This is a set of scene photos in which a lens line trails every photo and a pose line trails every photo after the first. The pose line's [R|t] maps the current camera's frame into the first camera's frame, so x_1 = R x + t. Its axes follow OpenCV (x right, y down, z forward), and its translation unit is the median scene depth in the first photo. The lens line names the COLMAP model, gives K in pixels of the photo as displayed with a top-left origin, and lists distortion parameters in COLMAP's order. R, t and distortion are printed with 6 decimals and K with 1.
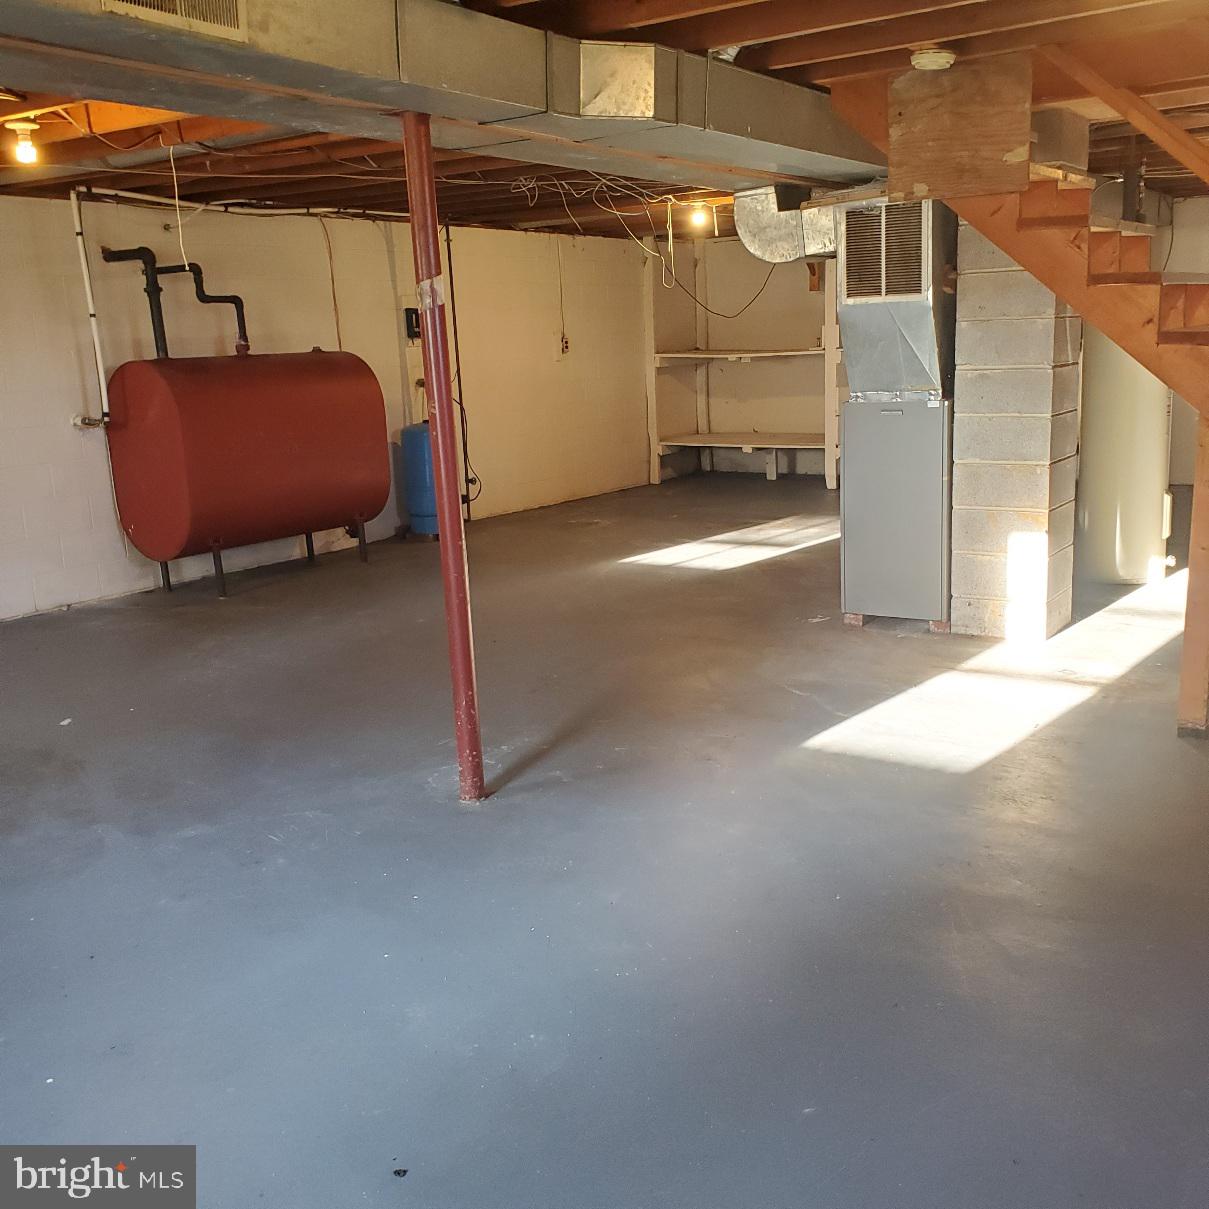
lens RADIAL K [[1272.7, 0, 605.4], [0, 1272.7, 600.6], [0, 0, 1]] dist [0.058135, 0.000000]
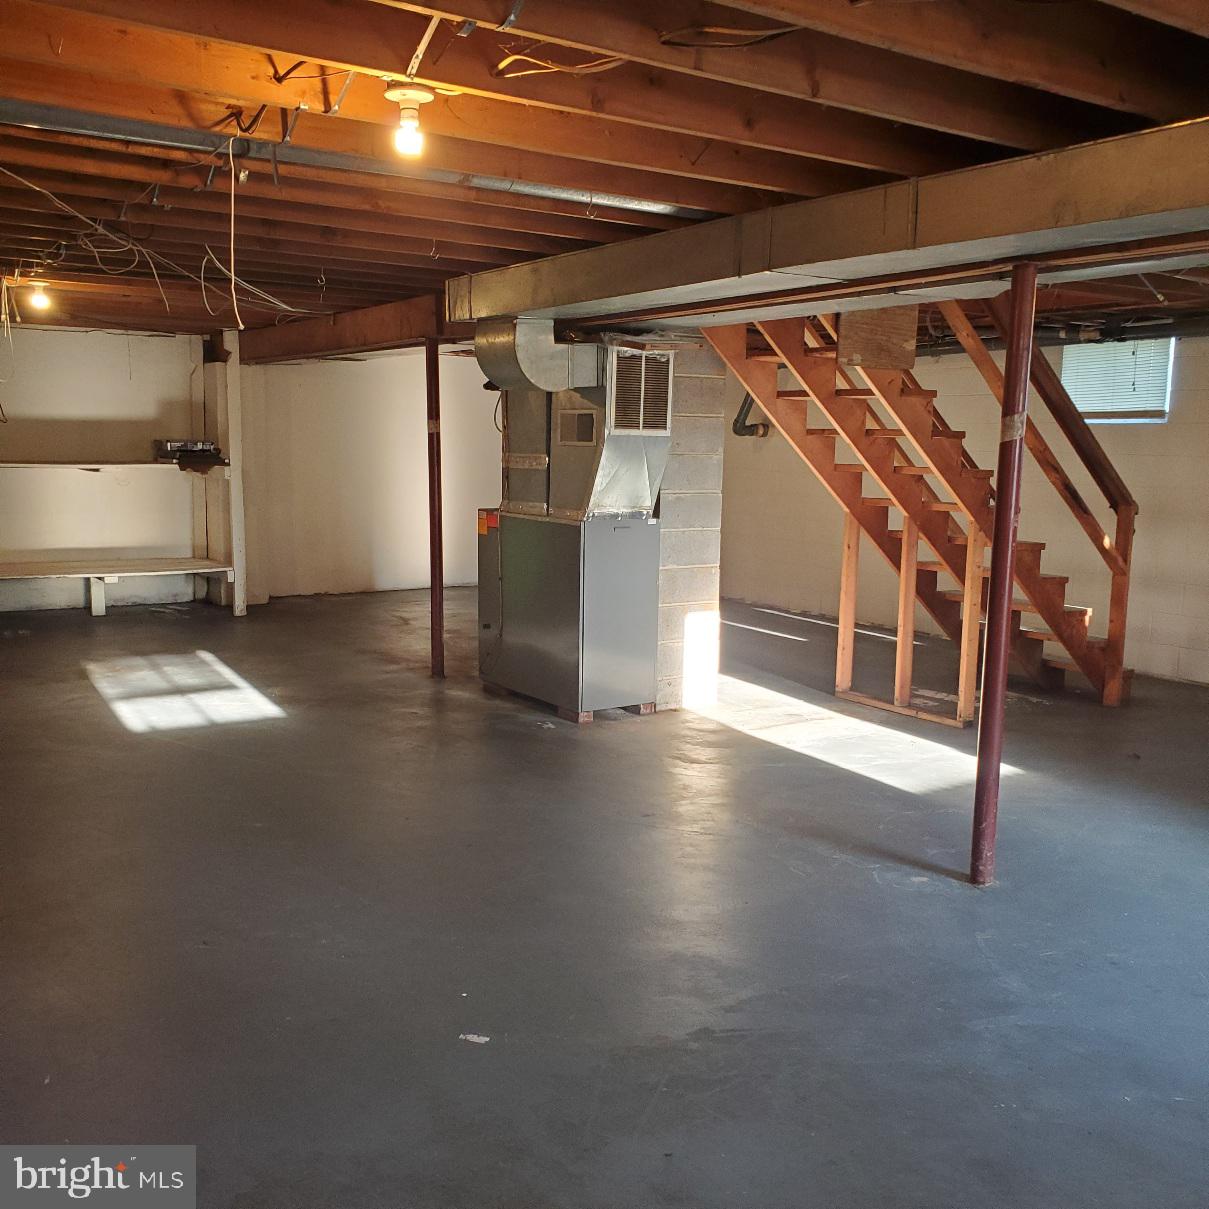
lens RADIAL K [[1272.7, 0, 606.2], [0, 1272.7, 610.4], [0, 0, 1]] dist [0.058135, 0.000000]
pose [[0.347560, -0.075133, 0.934643, -0.883690], [0.160799, 0.986794, 0.019530, -0.102847], [-0.923767, 0.143502, 0.355051, 0.637265]]
